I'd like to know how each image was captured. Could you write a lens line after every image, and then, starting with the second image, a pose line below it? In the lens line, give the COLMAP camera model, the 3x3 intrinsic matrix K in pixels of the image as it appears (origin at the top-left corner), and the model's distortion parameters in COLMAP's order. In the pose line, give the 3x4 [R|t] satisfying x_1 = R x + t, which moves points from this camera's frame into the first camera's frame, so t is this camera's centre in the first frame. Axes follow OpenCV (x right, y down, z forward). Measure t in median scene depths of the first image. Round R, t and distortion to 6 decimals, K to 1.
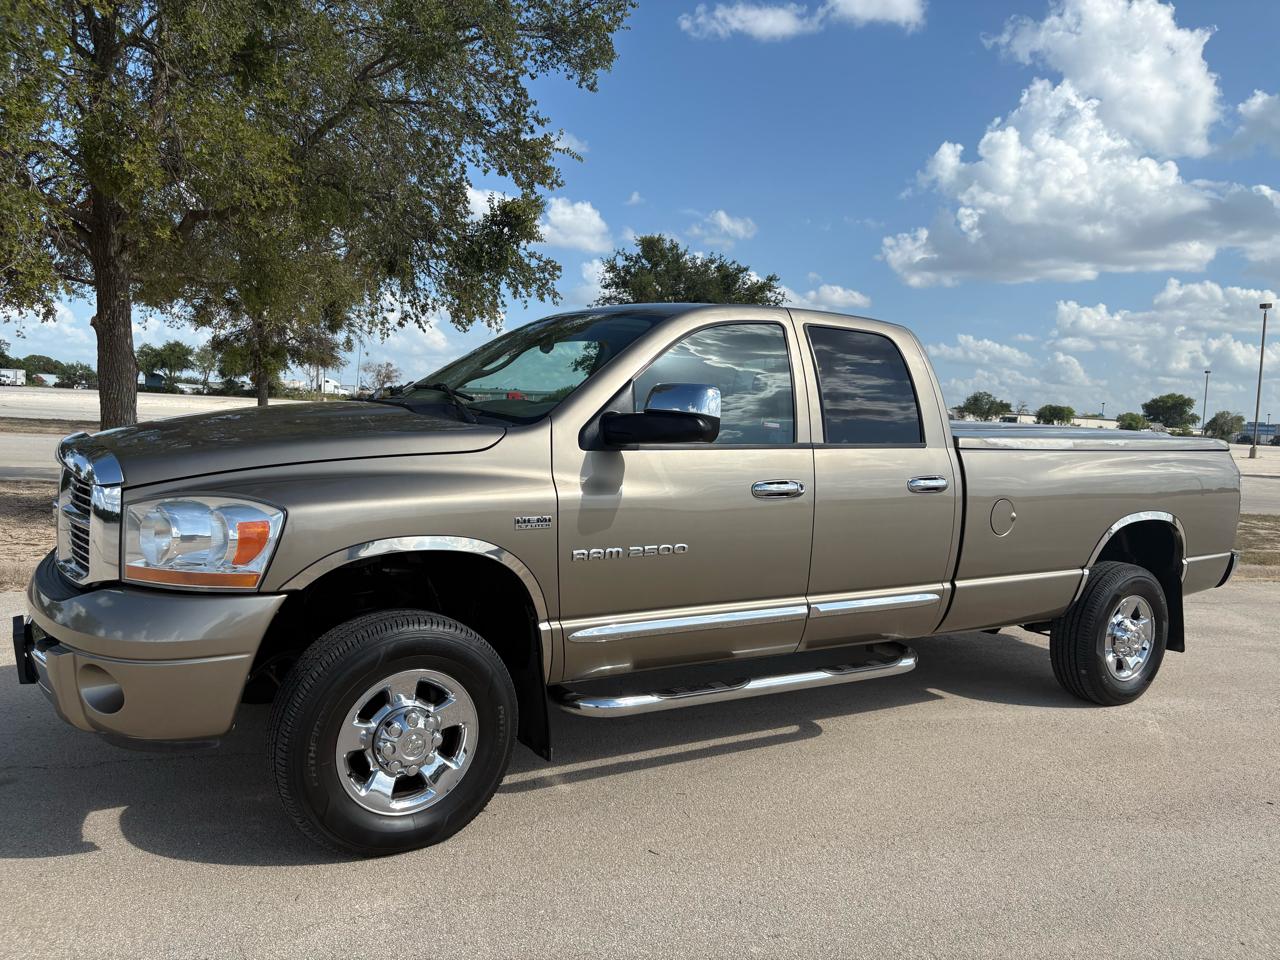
lens RADIAL K [[981.7, 0, 641.2], [0, 981.7, 484.2], [0, 0, 1]] dist [0.018802, -0.003998]
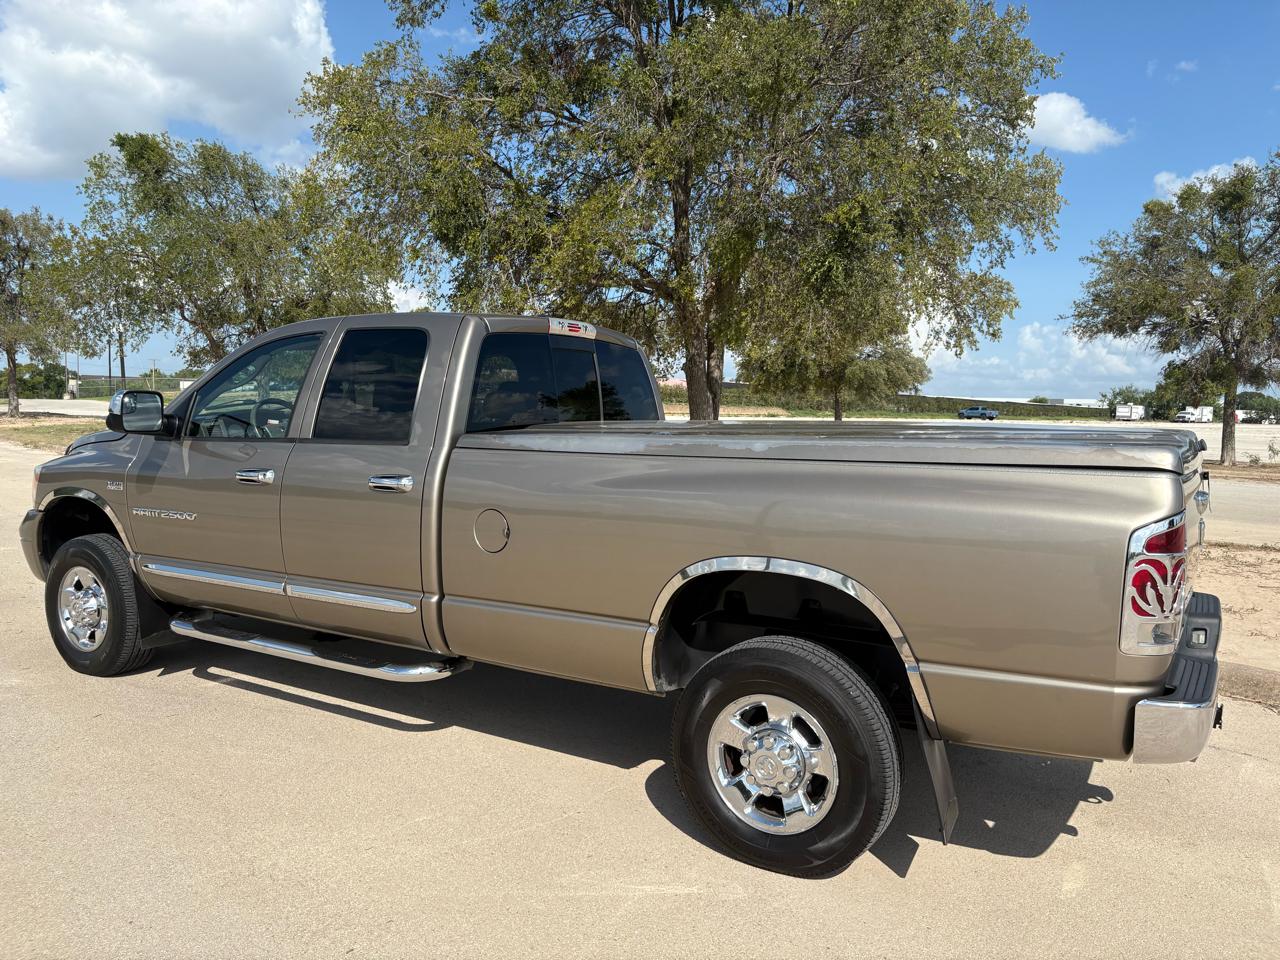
lens RADIAL K [[993.5, 0, 637.7], [0, 993.5, 481.8], [0, 0, 1]] dist [0.009709, -0.009050]
pose [[0.425524, 0.028376, -0.904502, 1.180481], [-0.065061, 0.997881, 0.000698, -0.016516], [0.902605, 0.058550, 0.426469, 0.759265]]
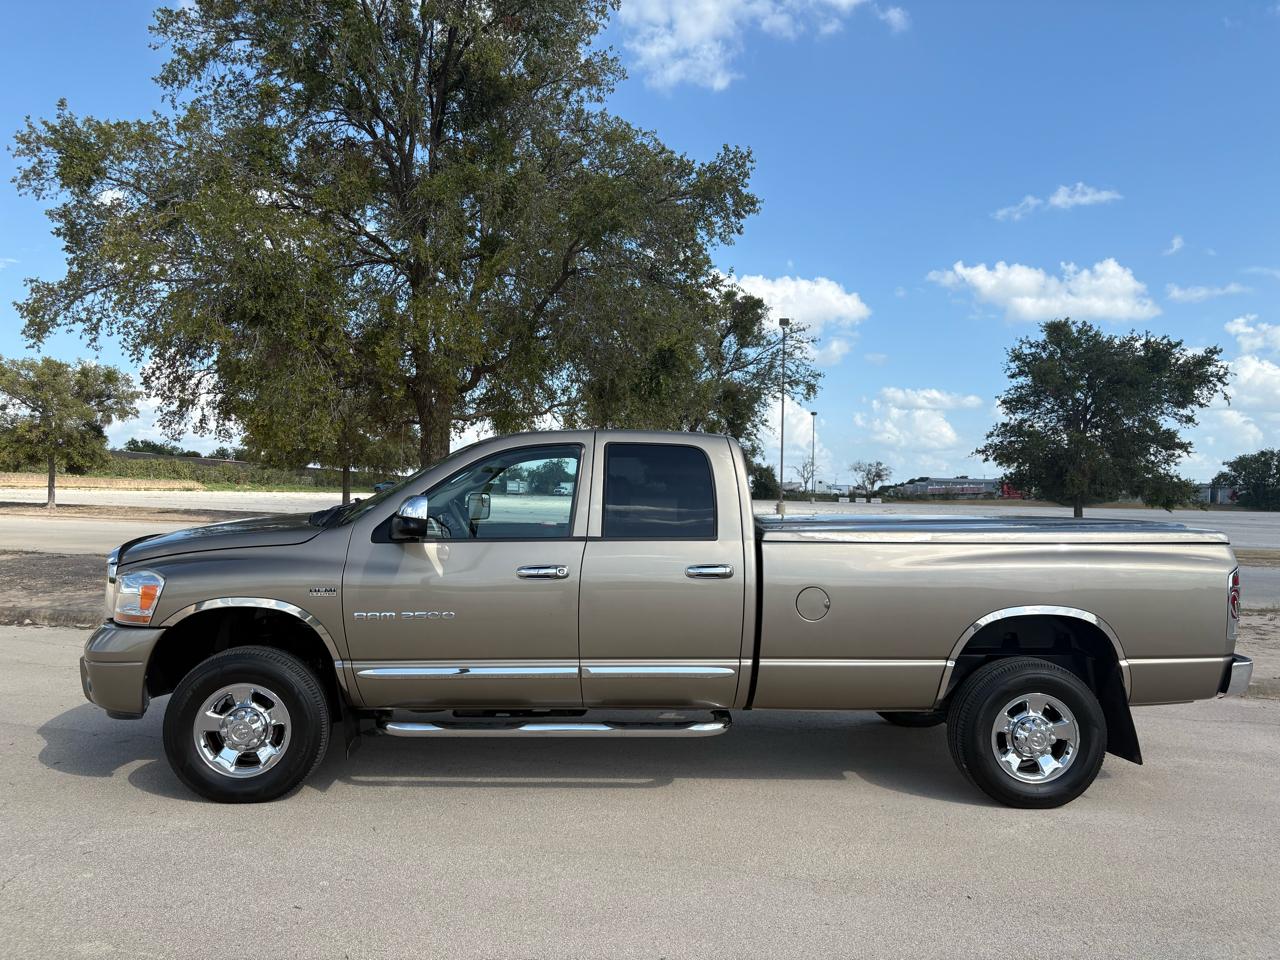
lens RADIAL K [[988.6, 0, 638.0], [0, 988.6, 480.7], [0, 0, 1]] dist [0.012186, 0.001760]
pose [[0.869677, -0.035241, -0.492362, 0.747678], [-0.015403, 0.995025, -0.098427, 0.008253], [0.493381, 0.093183, 0.864808, -0.060883]]
